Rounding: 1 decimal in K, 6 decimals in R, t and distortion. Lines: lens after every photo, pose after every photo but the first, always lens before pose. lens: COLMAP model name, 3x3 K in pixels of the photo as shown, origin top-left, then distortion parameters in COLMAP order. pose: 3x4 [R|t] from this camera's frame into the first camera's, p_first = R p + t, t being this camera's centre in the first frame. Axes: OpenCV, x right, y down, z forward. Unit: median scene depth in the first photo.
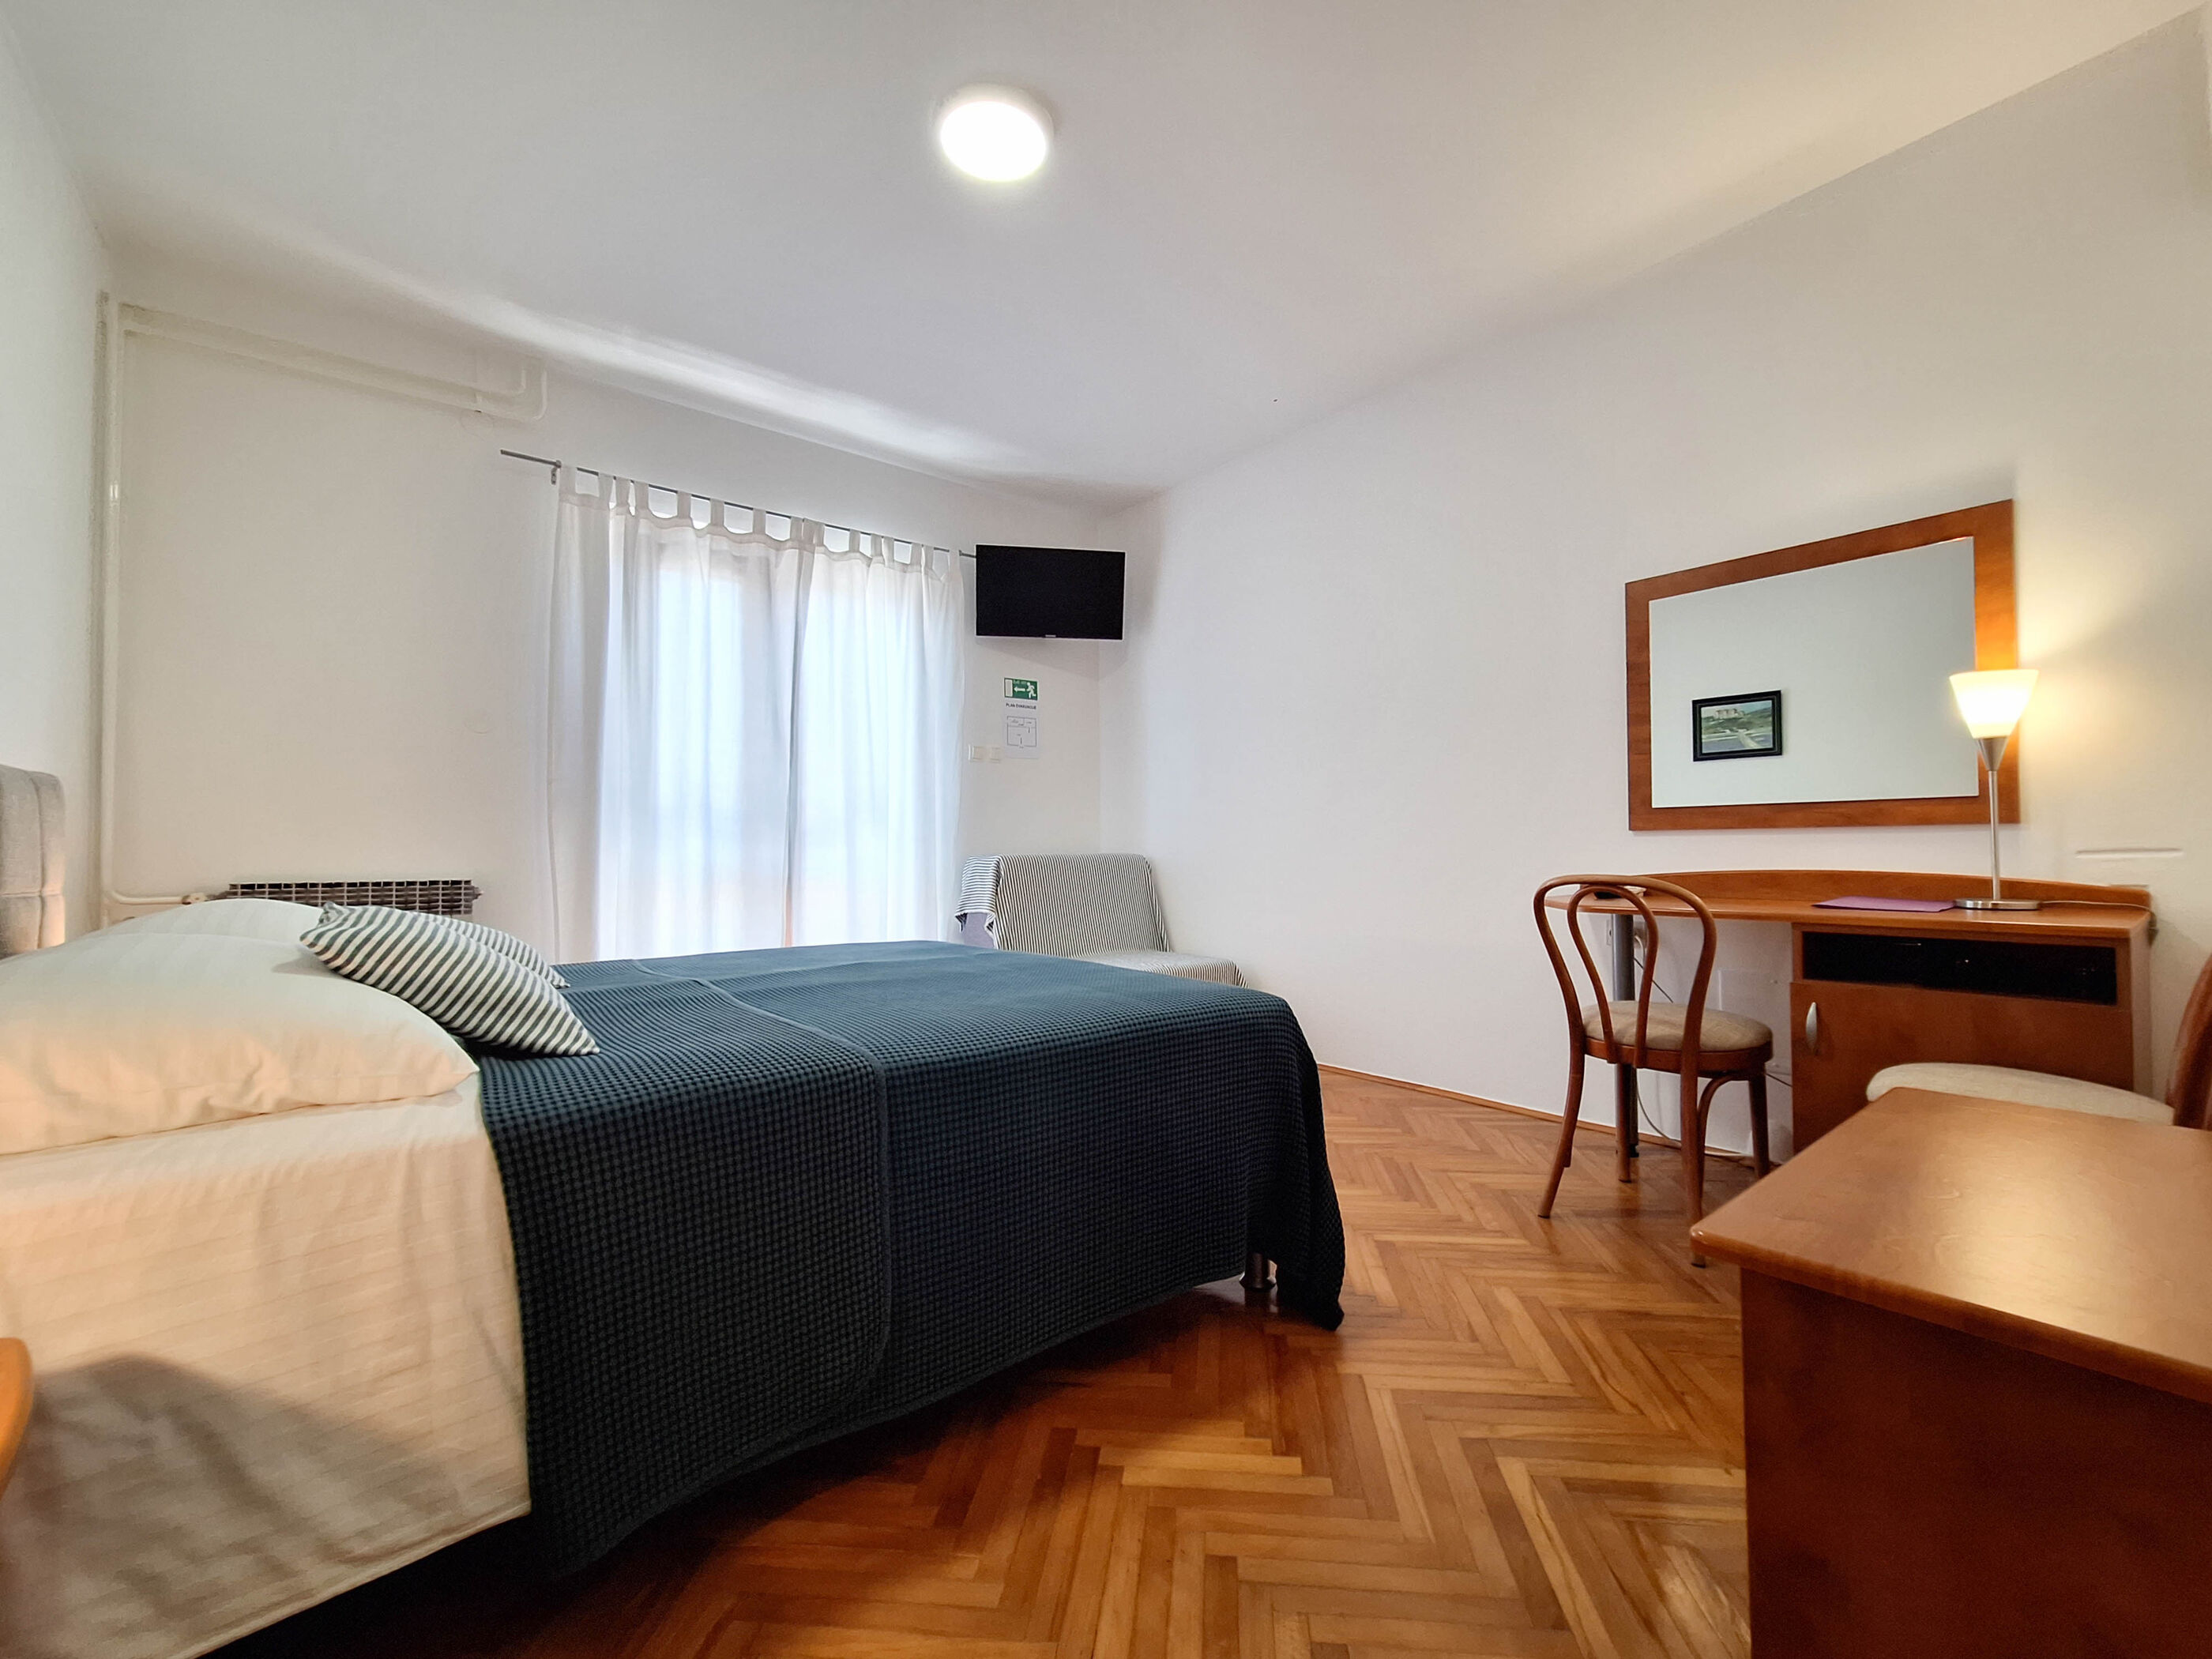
lens RADIAL K [[924.7, 0, 1117.6], [0, 924.7, 836.9], [0, 0, 1]] dist [-0.004241, 0.002267]
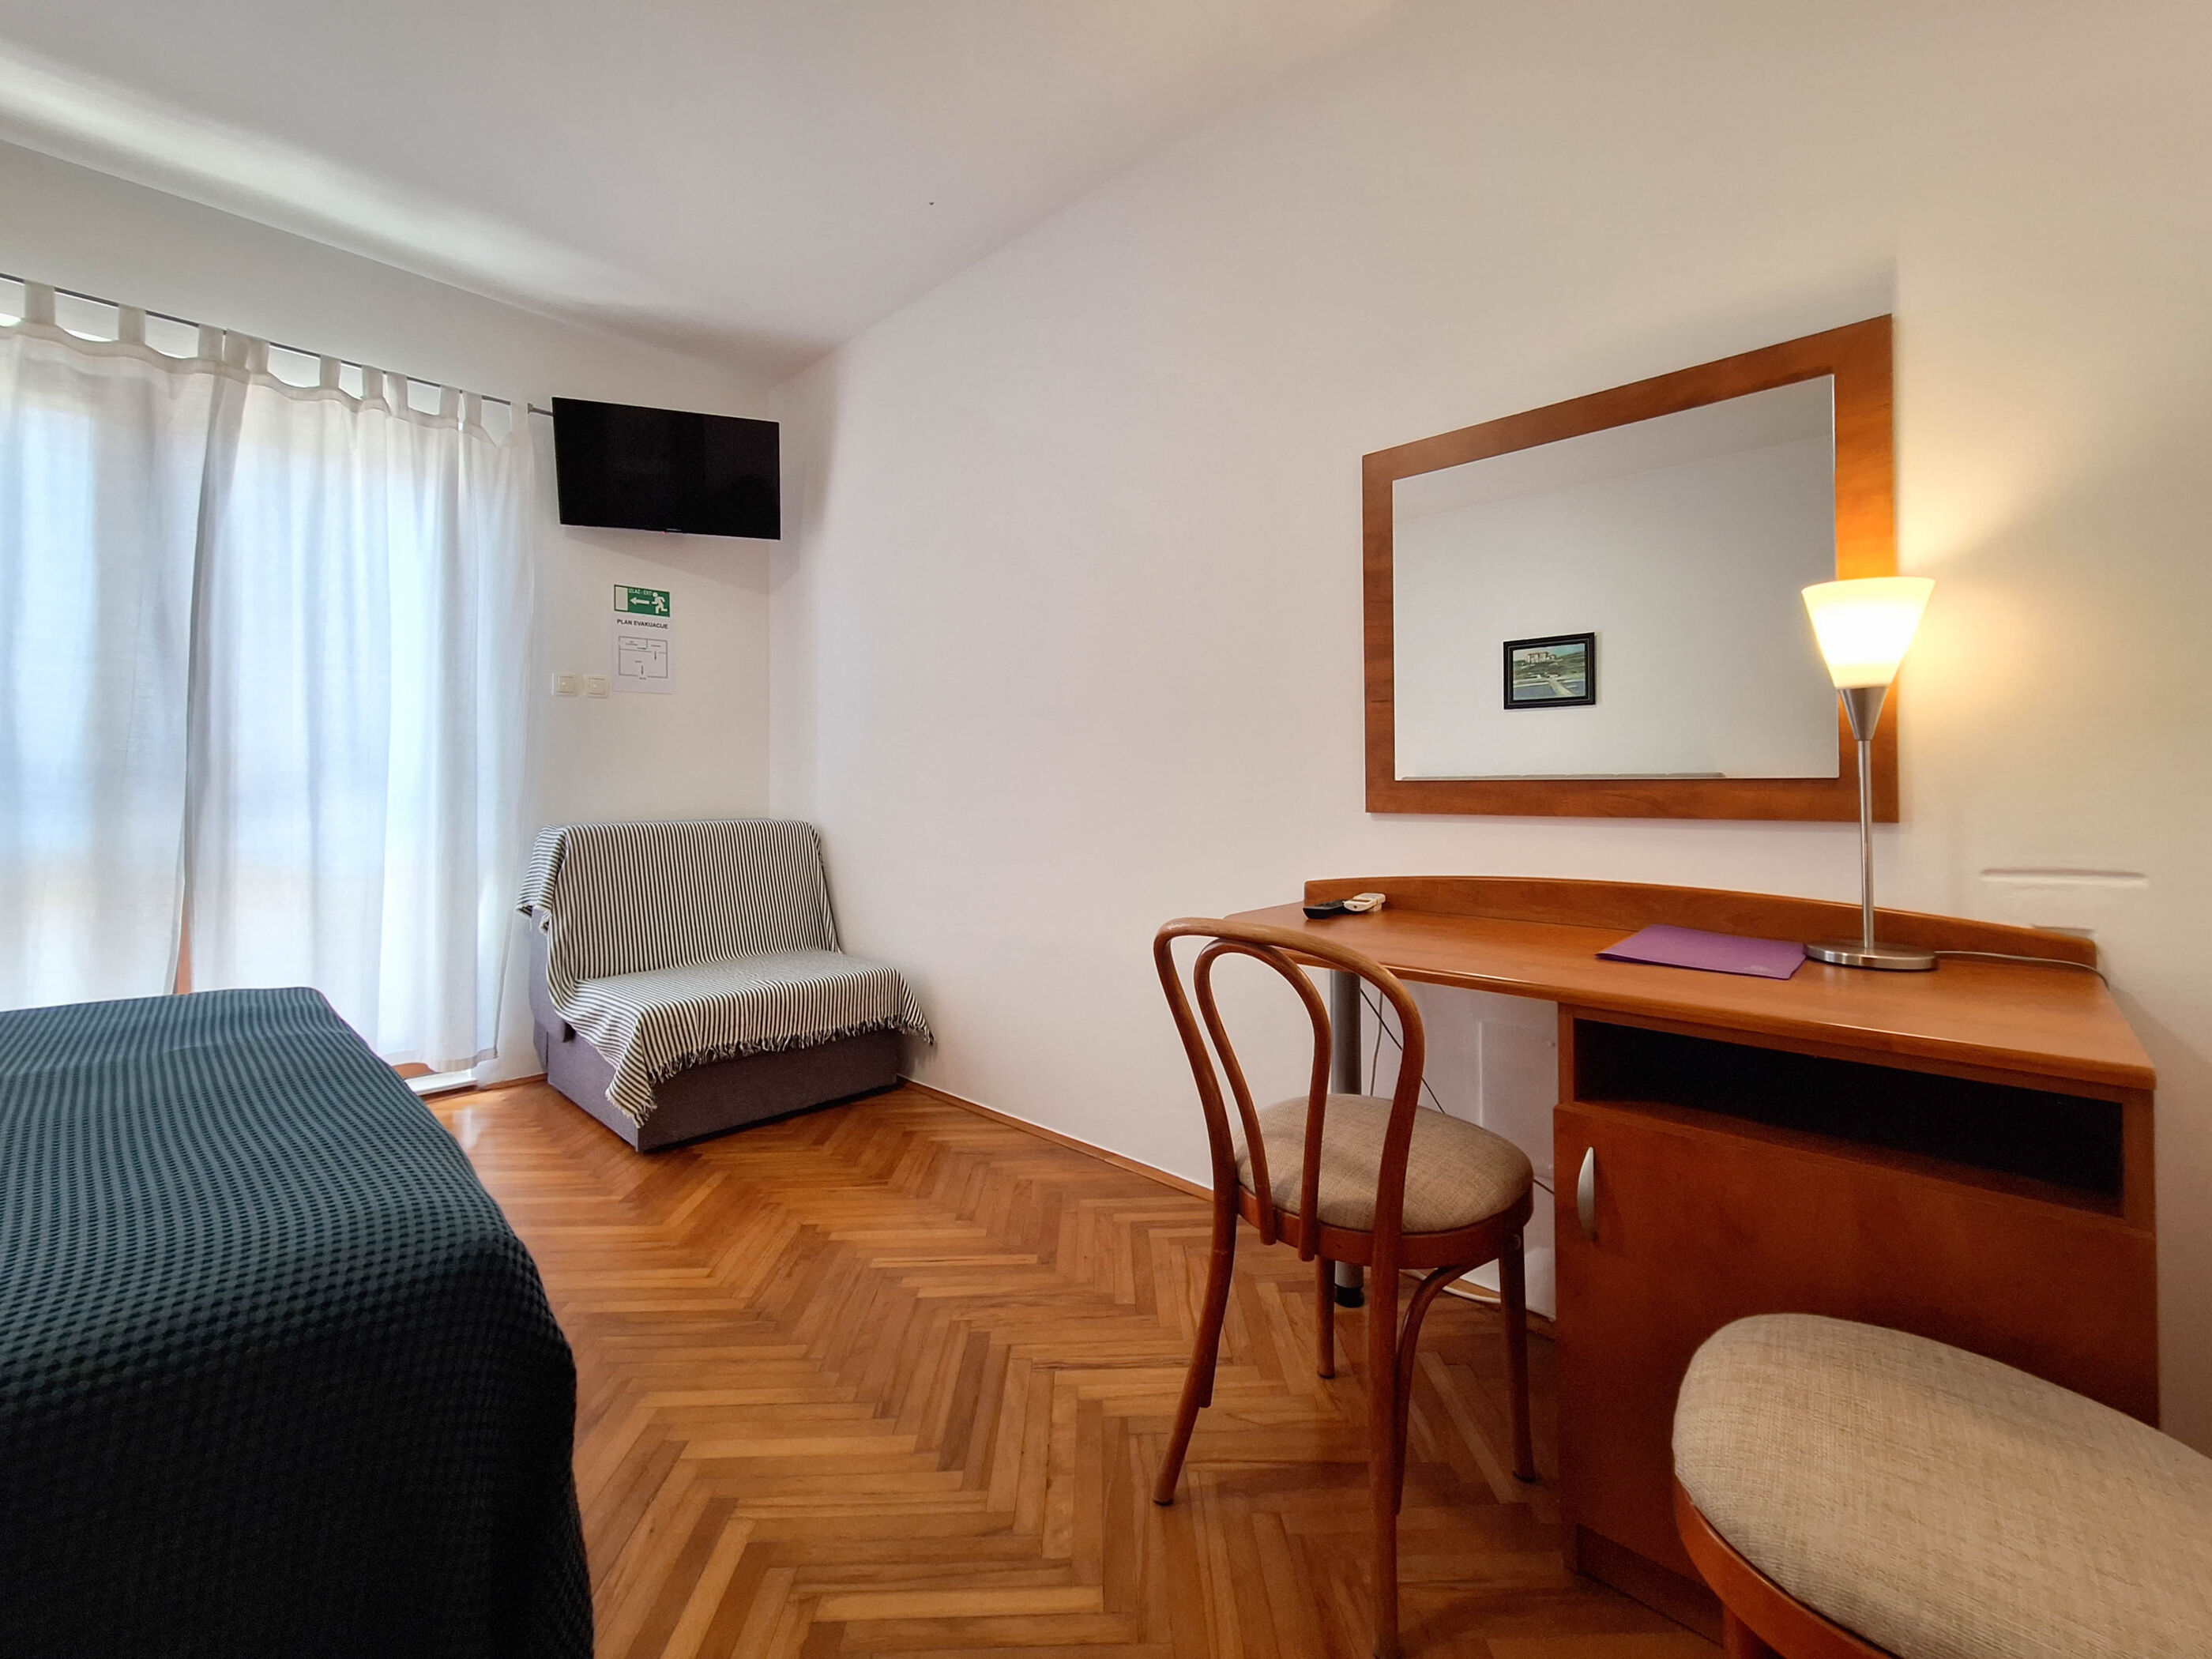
lens RADIAL K [[924.7, 0, 1100.0], [0, 924.7, 777.5], [0, 0, 1]] dist [-0.004241, 0.002267]
pose [[0.992615, 0.005762, 0.121172, 0.236409], [-0.006134, 0.999978, 0.002701, -0.029506], [-0.121153, -0.003425, 0.992628, 0.291060]]
